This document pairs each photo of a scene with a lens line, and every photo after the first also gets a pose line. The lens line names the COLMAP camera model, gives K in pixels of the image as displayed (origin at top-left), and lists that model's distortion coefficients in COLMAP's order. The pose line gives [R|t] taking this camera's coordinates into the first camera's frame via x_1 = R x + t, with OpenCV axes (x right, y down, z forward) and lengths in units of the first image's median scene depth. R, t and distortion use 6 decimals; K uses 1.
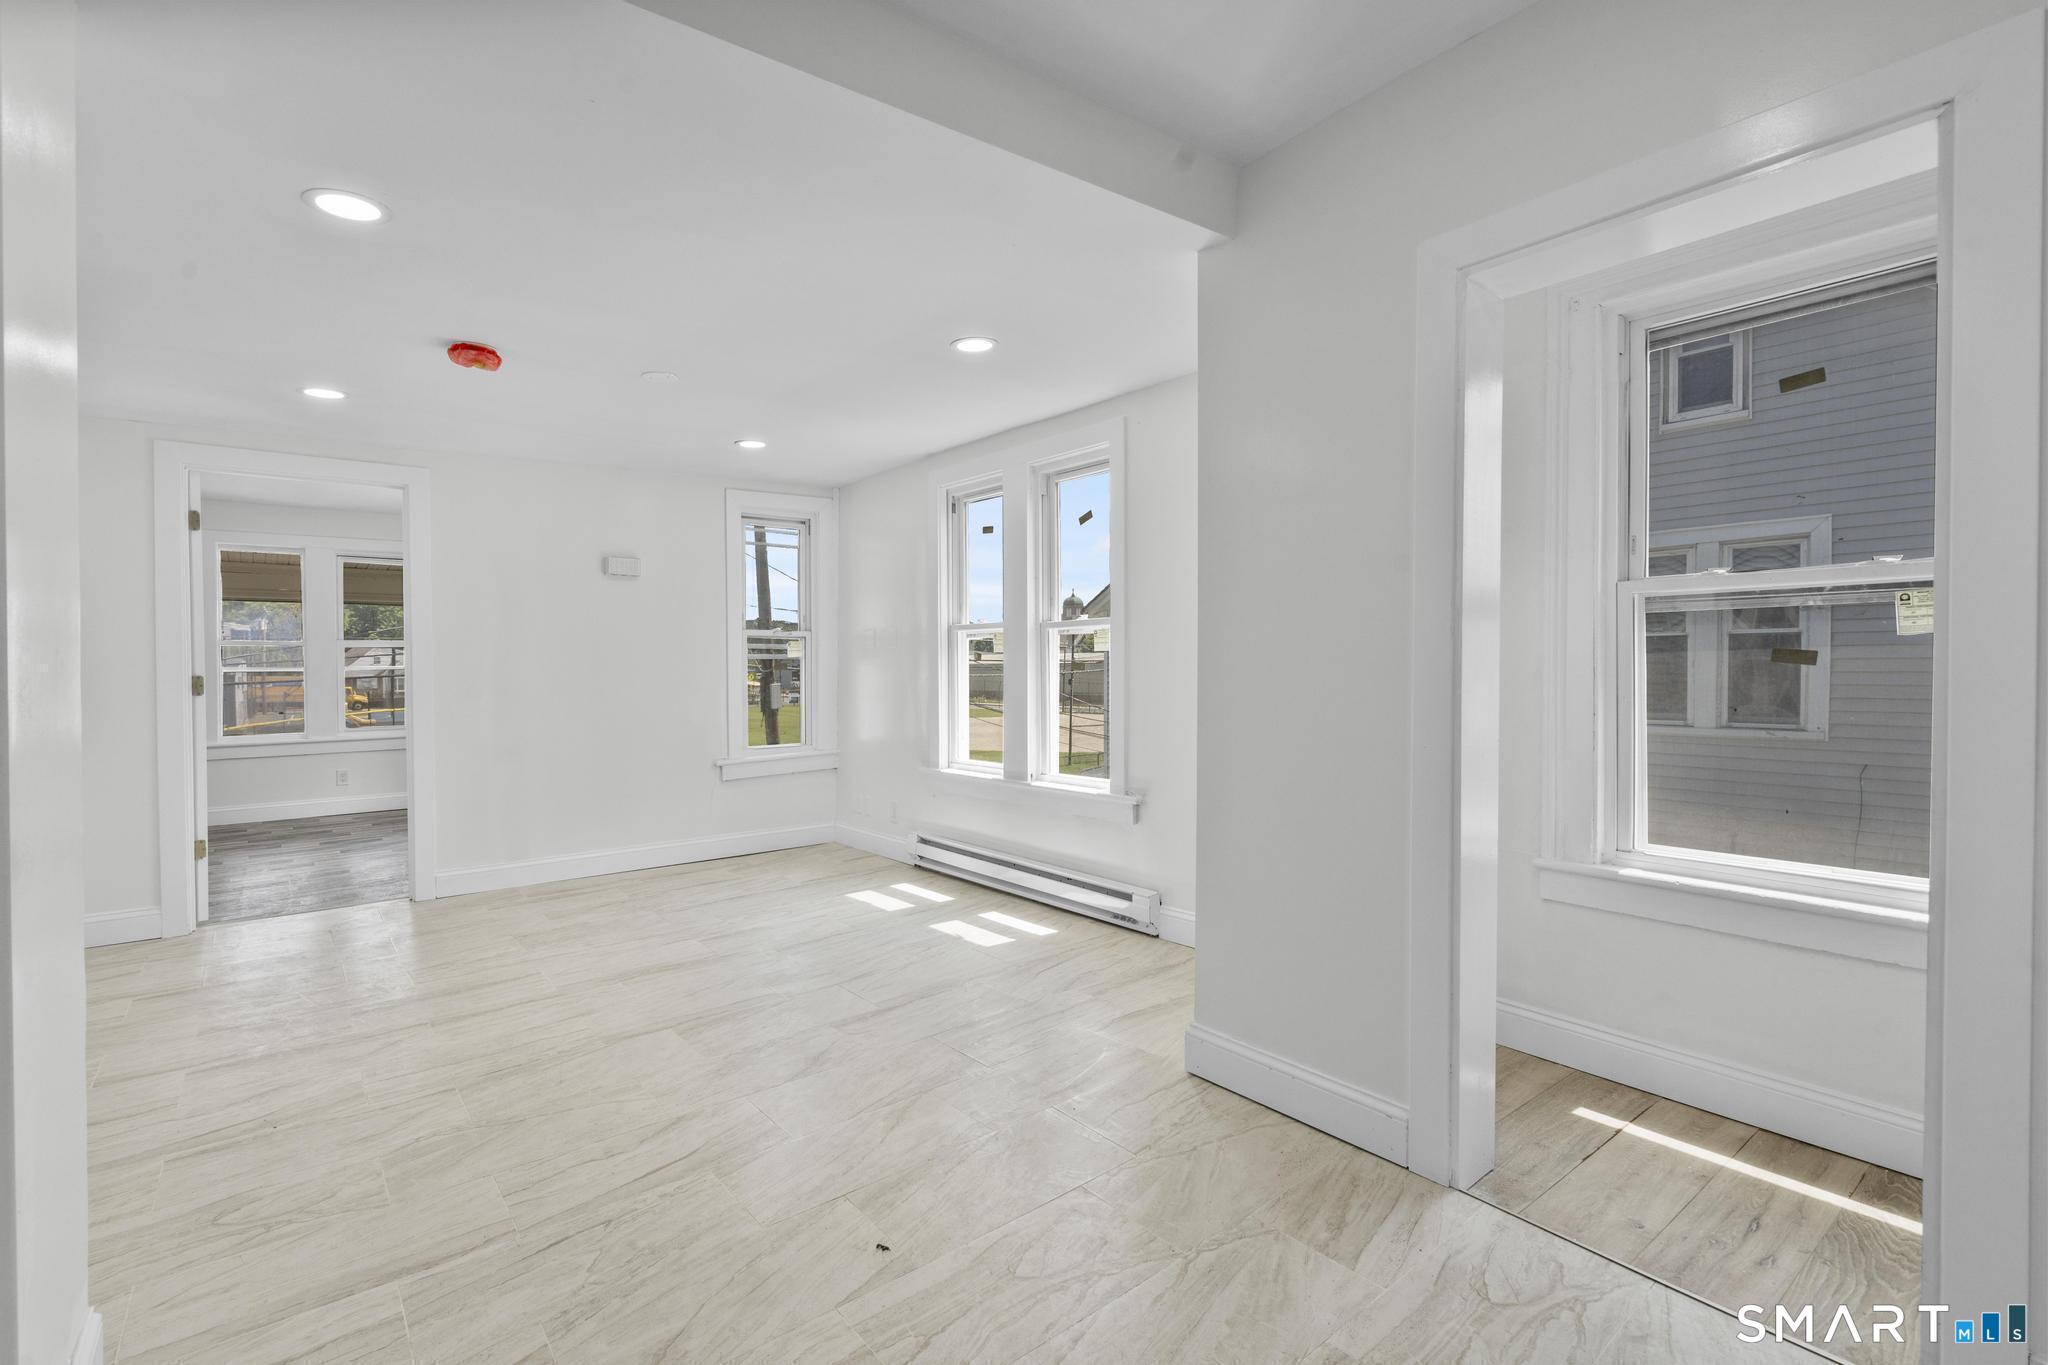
lens RADIAL K [[923.9, 0, 1009.0], [0, 923.9, 683.9], [0, 0, 1]] dist [-0.006067, 0.002999]
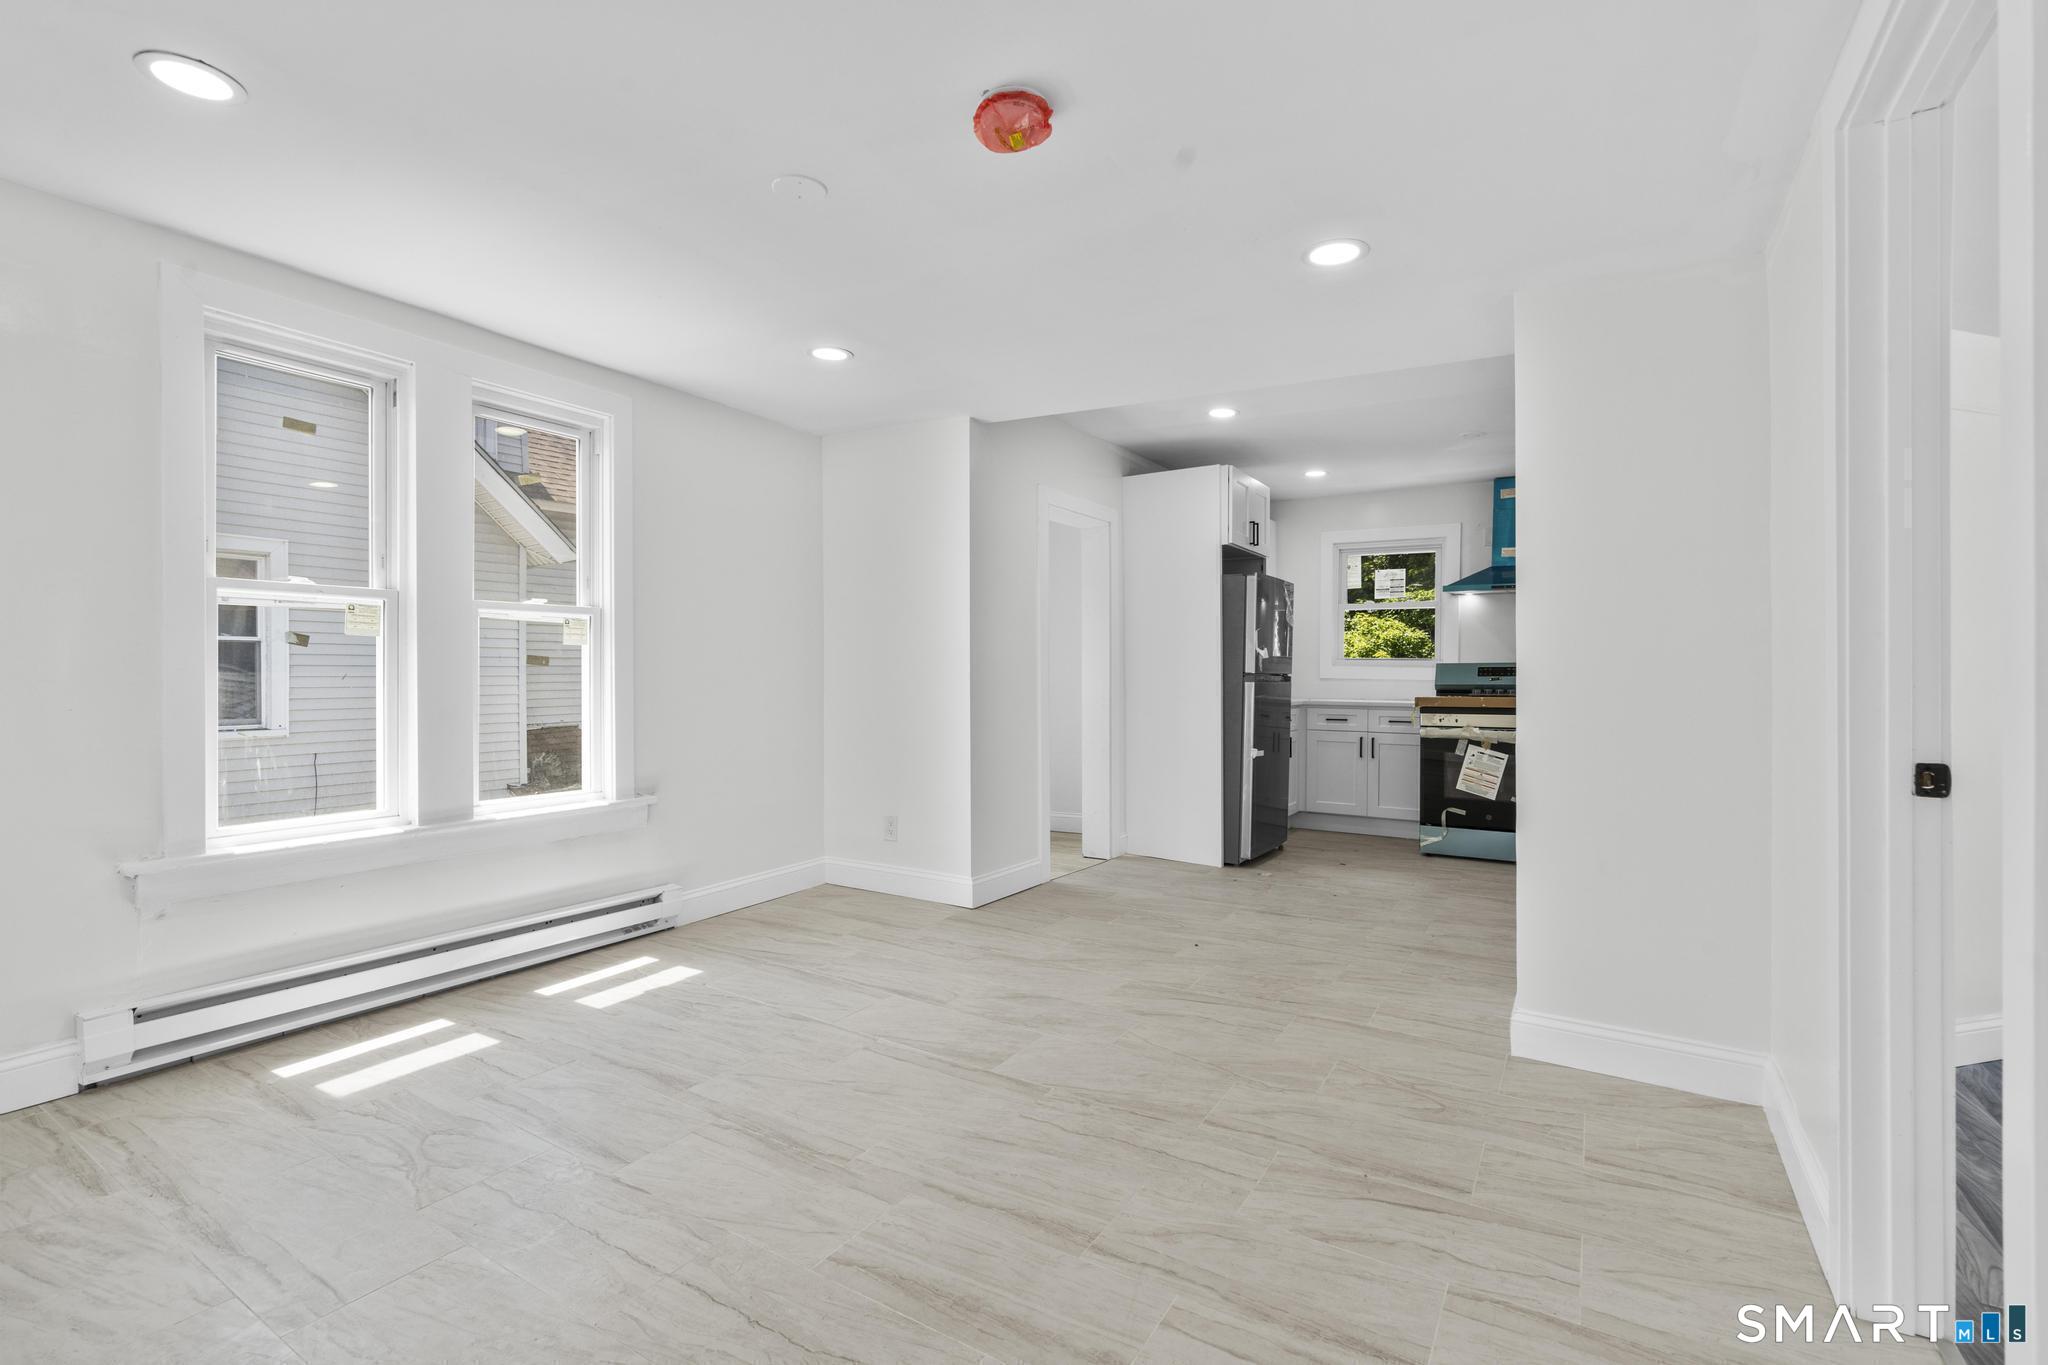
lens RADIAL K [[923.9, 0, 1009.0], [0, 923.9, 671.2], [0, 0, 1]] dist [-0.006067, 0.002999]
pose [[-0.323389, 0.008843, 0.946225, -0.897568], [0.018219, 0.999829, -0.003117, 0.000525], [-0.946091, 0.016231, -0.323495, 0.942756]]
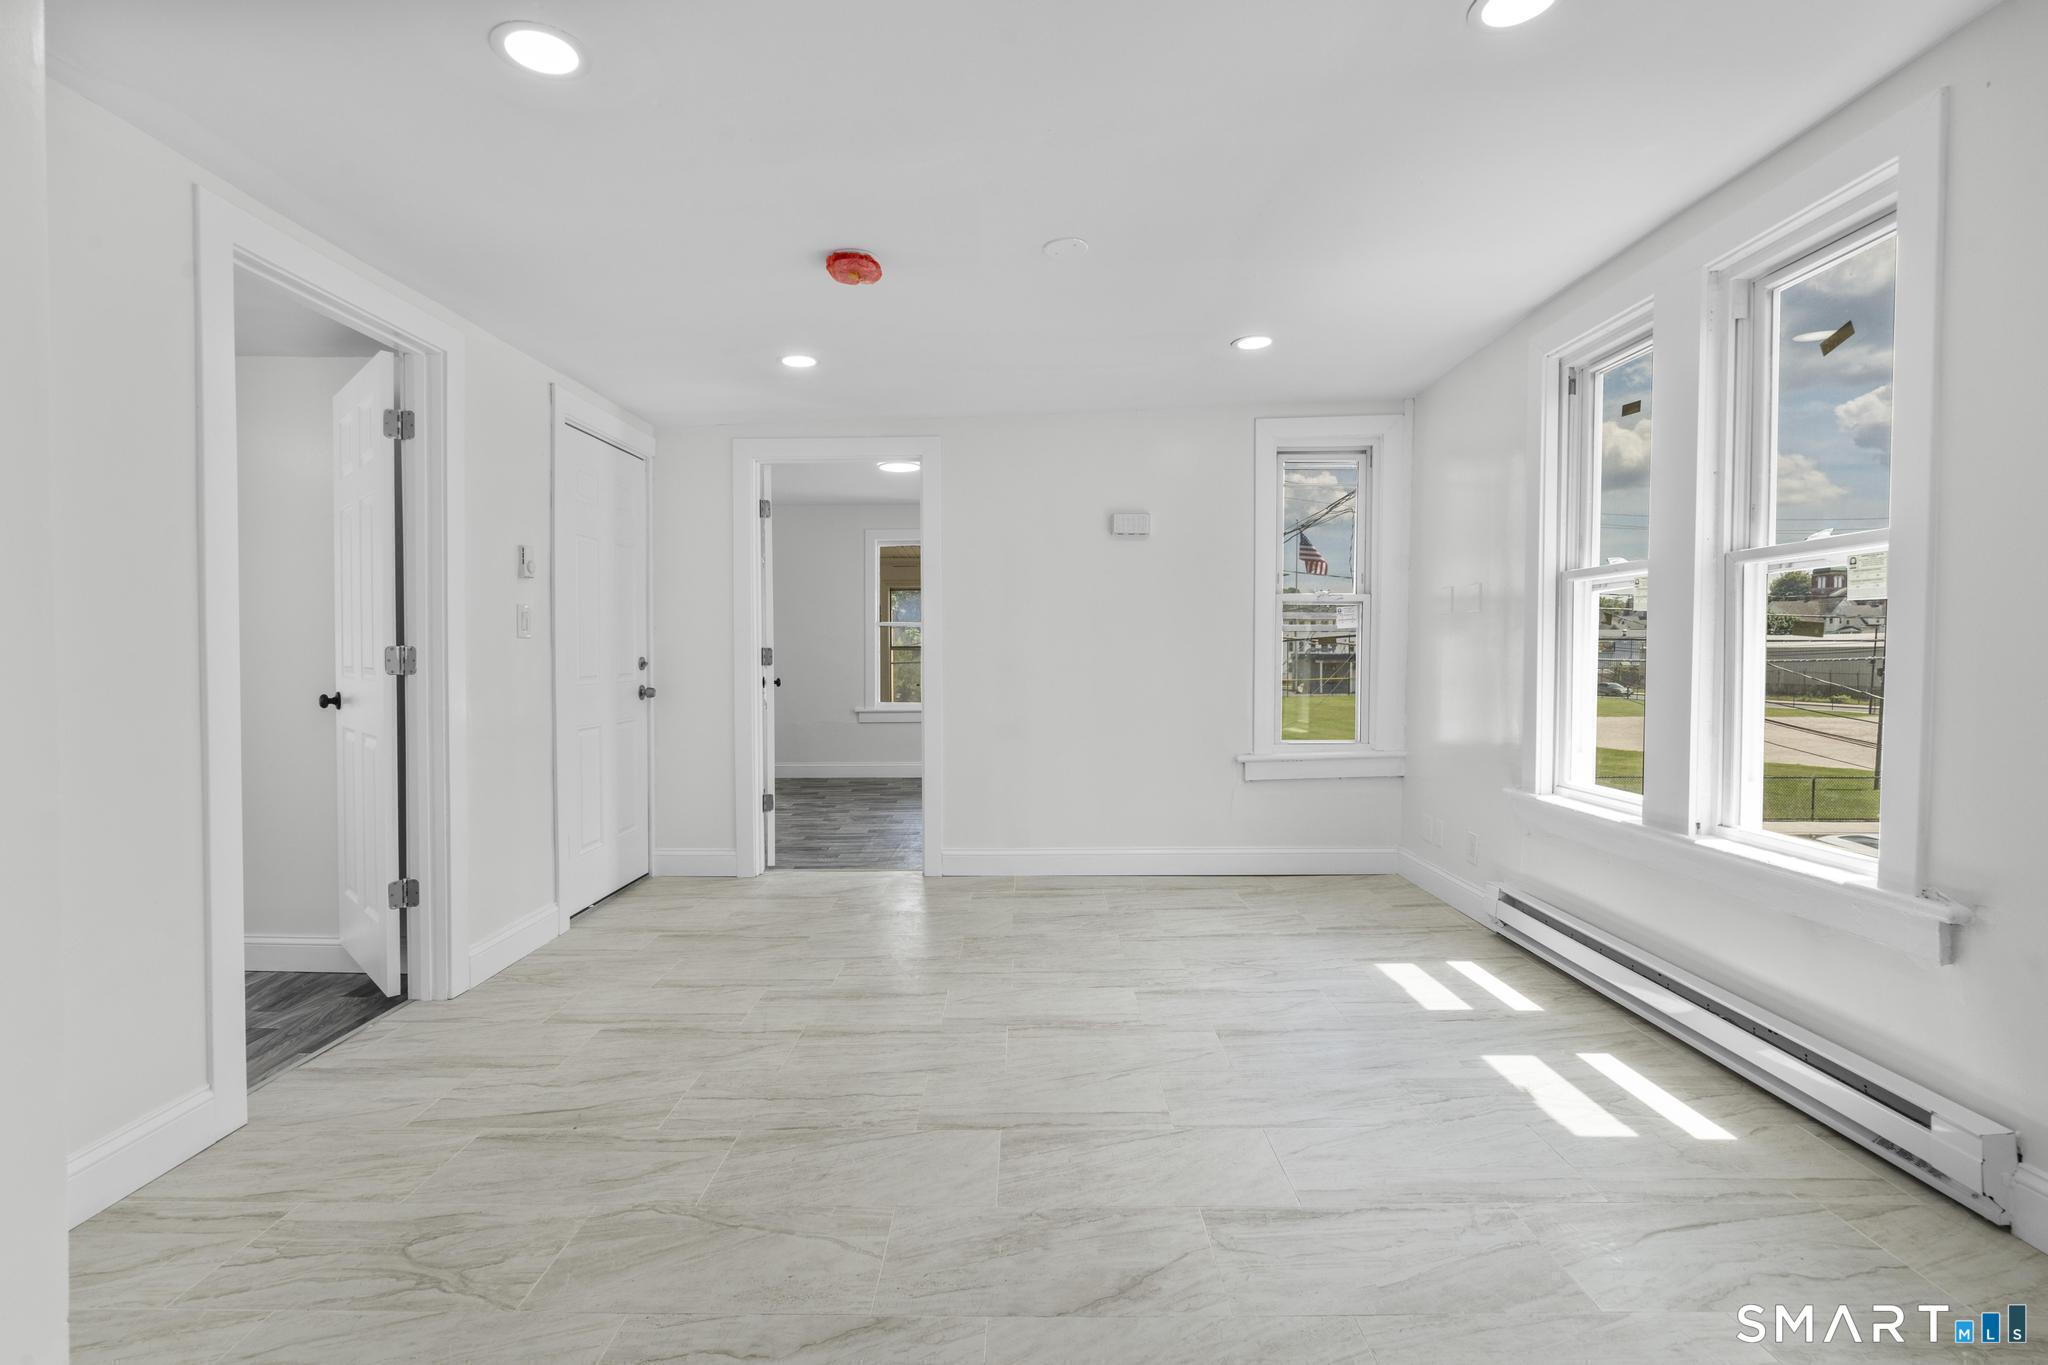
lens RADIAL K [[923.9, 0, 1007.4], [0, 923.9, 680.4], [0, 0, 1]] dist [-0.006067, 0.002999]
pose [[0.766896, 0.021886, -0.641399, 0.067655], [-0.013809, 0.999750, 0.017603, 0.007462], [0.641623, -0.004642, 0.767006, 0.339033]]
